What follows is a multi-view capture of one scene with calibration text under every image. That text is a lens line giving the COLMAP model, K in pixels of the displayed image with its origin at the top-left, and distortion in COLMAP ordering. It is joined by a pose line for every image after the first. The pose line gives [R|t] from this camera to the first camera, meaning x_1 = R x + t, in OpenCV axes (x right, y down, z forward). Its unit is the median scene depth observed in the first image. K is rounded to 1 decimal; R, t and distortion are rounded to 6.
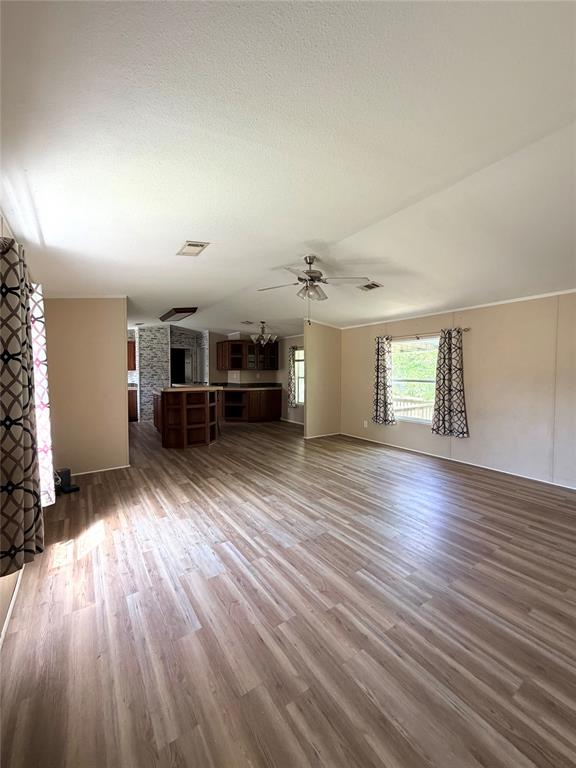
lens RADIAL K [[306.7, 0, 288.0], [0, 306.7, 384.0], [0, 0, 1]] dist [0.001600, 0.000175]
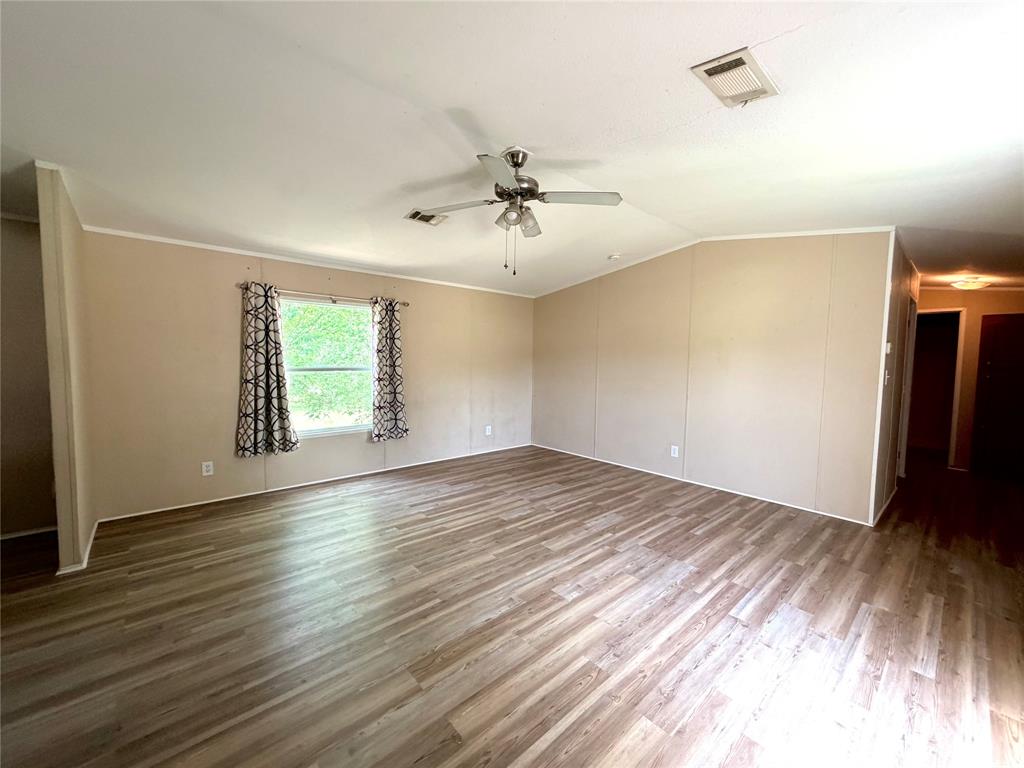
lens RADIAL K [[409.0, 0, 512.0], [0, 409.0, 384.0], [0, 0, 1]] dist [0.001600, 0.000175]
pose [[-0.130908, -0.065274, 0.989243, -0.792577], [0.022329, 0.997383, 0.068766, -0.049077], [-0.991143, 0.031091, -0.129108, 1.267379]]
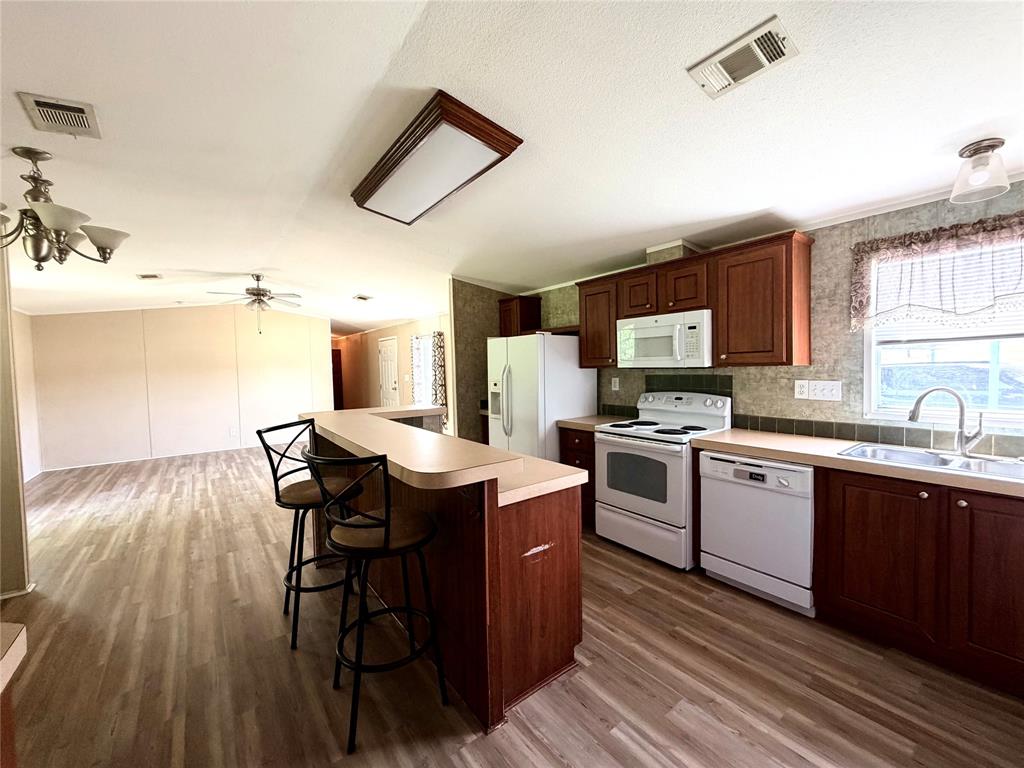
lens RADIAL K [[409.0, 0, 512.0], [0, 409.0, 384.0], [0, 0, 1]] dist [0.001600, 0.000175]
pose [[-0.998017, 0.024069, -0.058162, -0.885629], [0.019112, 0.996256, 0.084317, -0.133535], [0.059974, 0.083038, -0.994740, 2.959961]]
